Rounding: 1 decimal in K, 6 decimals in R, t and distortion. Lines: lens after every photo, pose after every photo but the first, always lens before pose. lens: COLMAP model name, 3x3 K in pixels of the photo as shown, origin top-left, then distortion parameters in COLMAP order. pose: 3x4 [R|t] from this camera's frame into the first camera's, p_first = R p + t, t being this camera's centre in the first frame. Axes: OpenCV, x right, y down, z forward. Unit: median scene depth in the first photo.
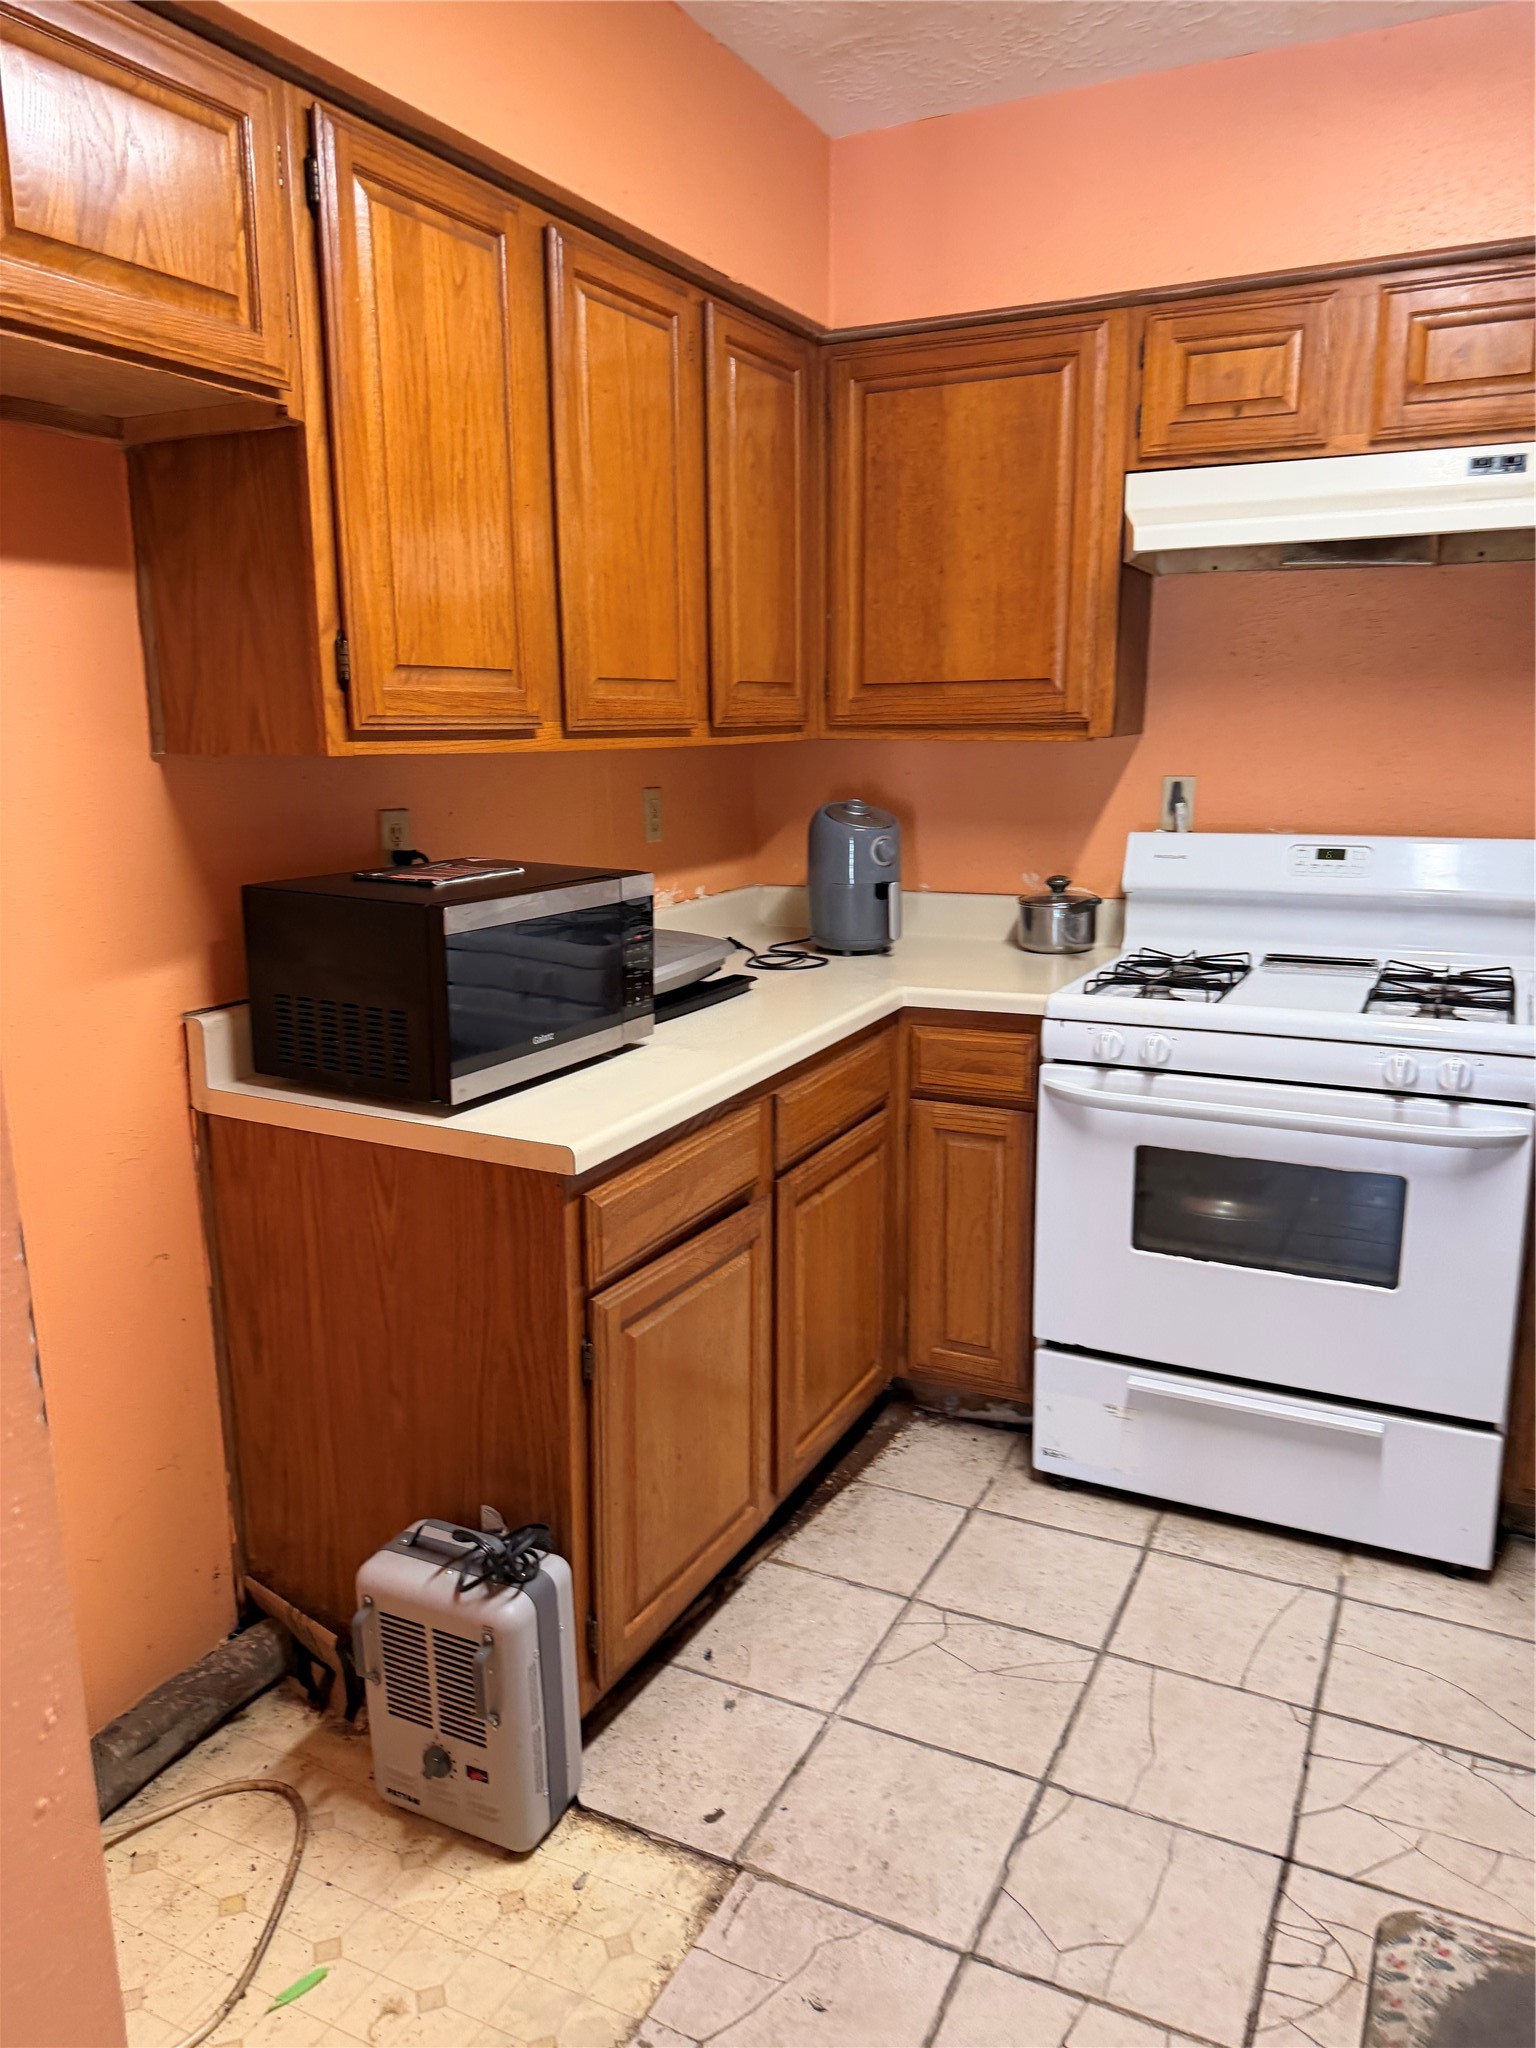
lens RADIAL K [[1440.4, 0, 767.0], [0, 1440.4, 1018.2], [0, 0, 1]] dist [0.140977, -0.244107]
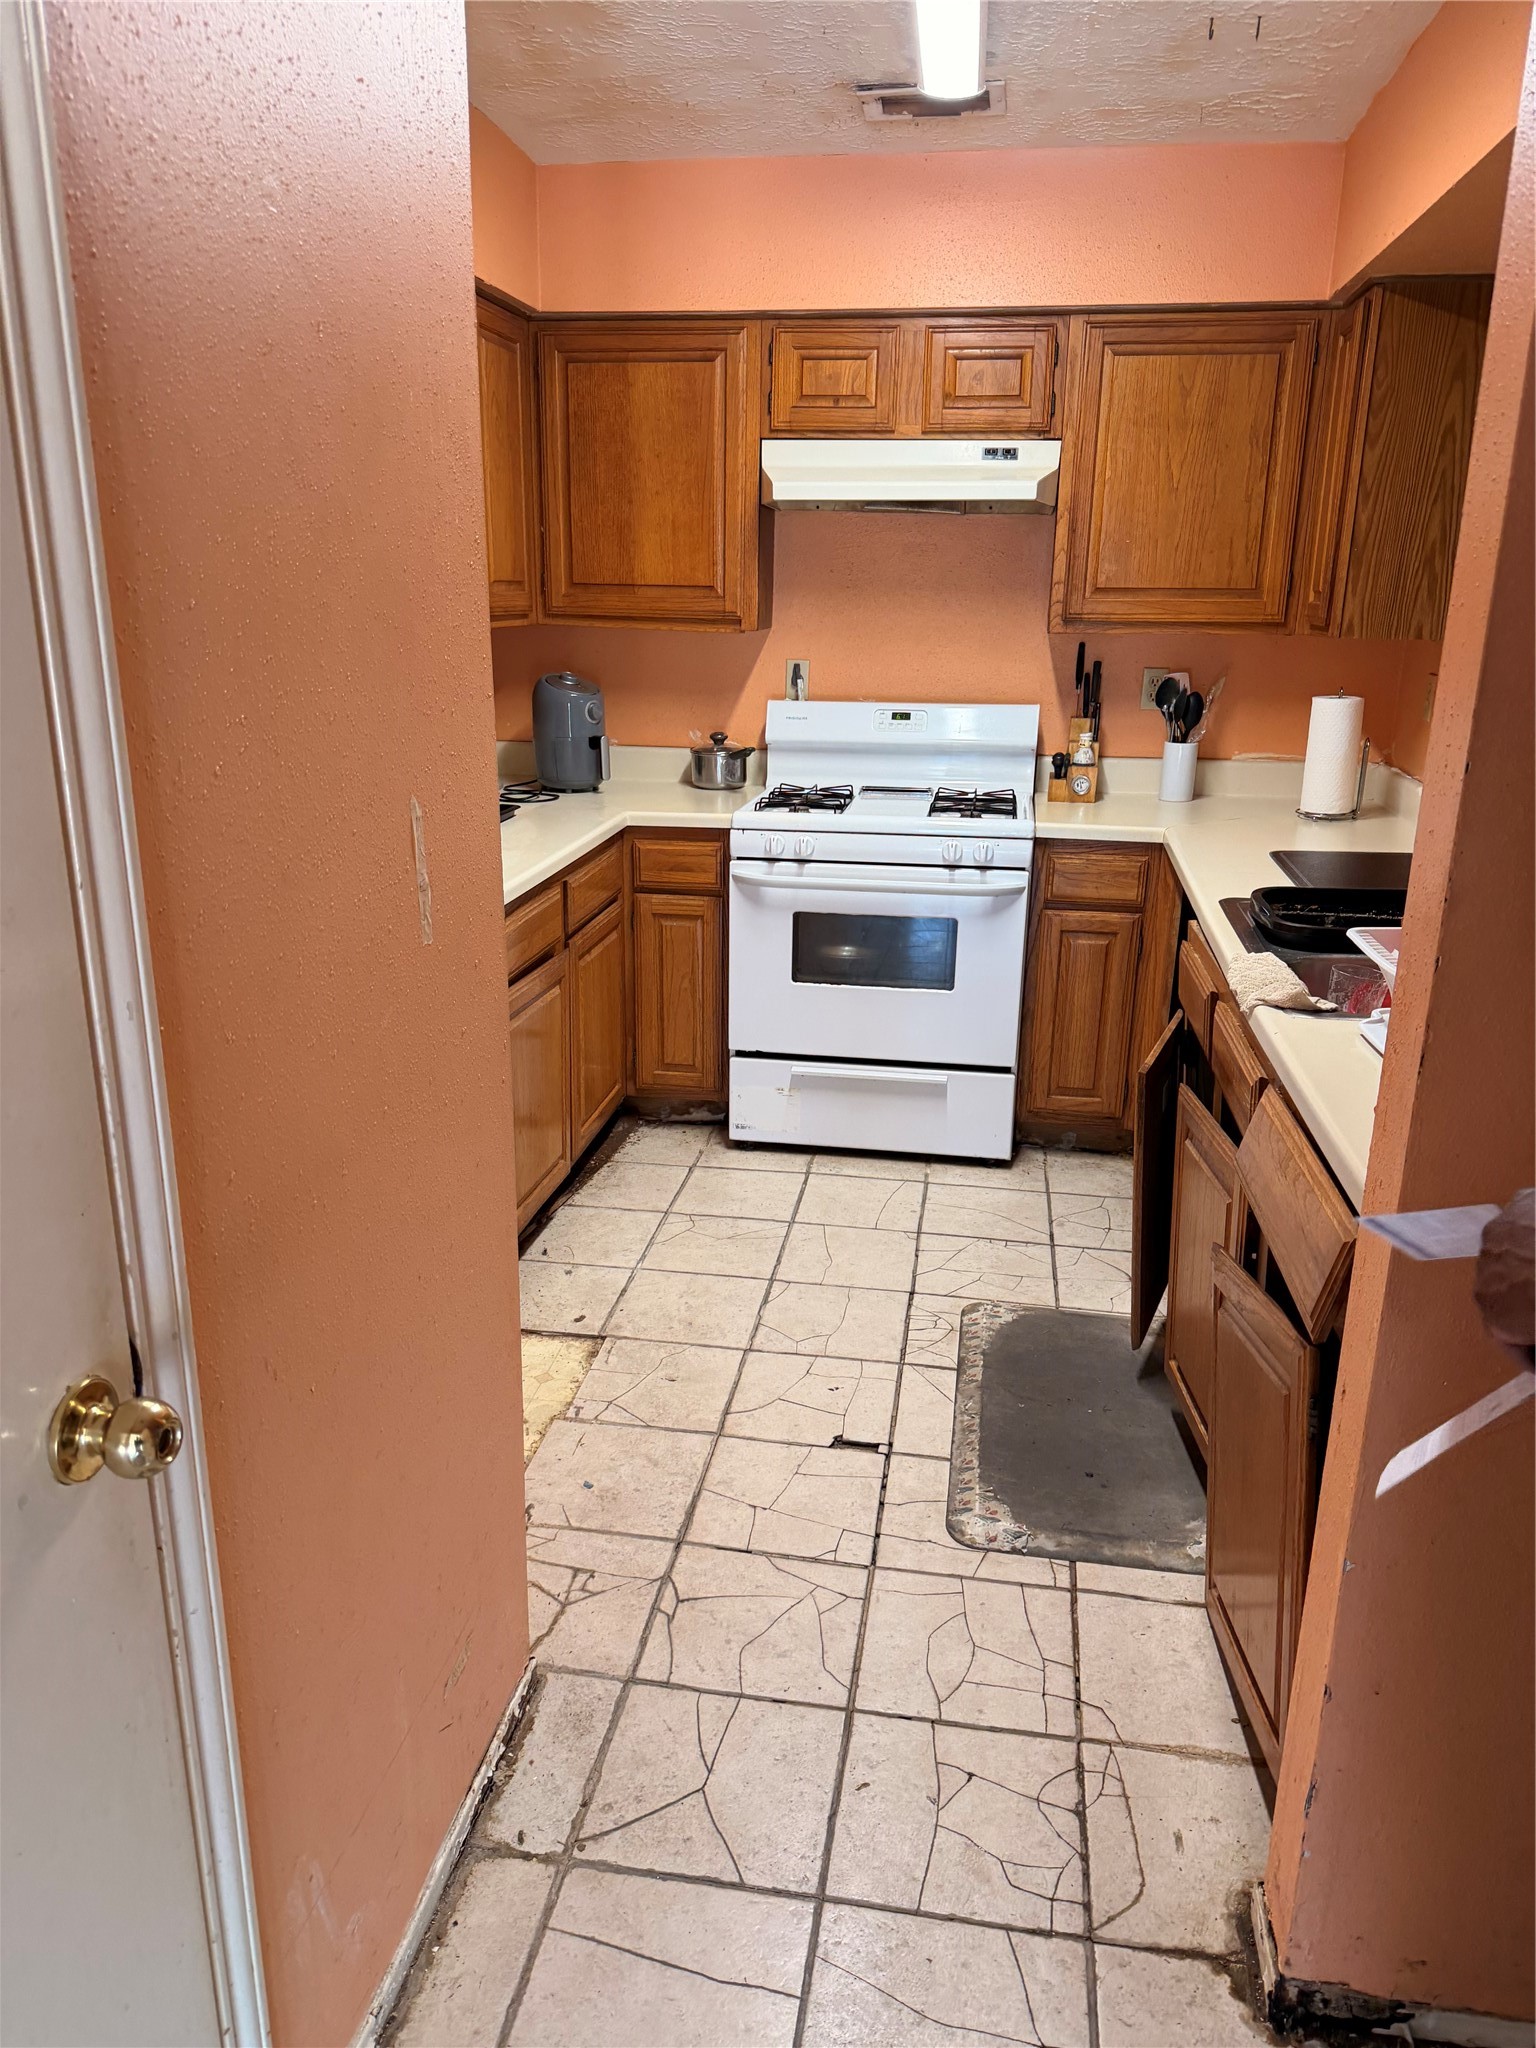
lens RADIAL K [[1440.4, 0, 767.0], [0, 1440.4, 1018.2], [0, 0, 1]] dist [0.140977, -0.244107]
pose [[0.953051, -0.063889, 0.295995, -0.205528], [0.039109, 0.995272, 0.088901, 0.059029], [-0.300275, -0.073151, 0.951044, -0.388379]]
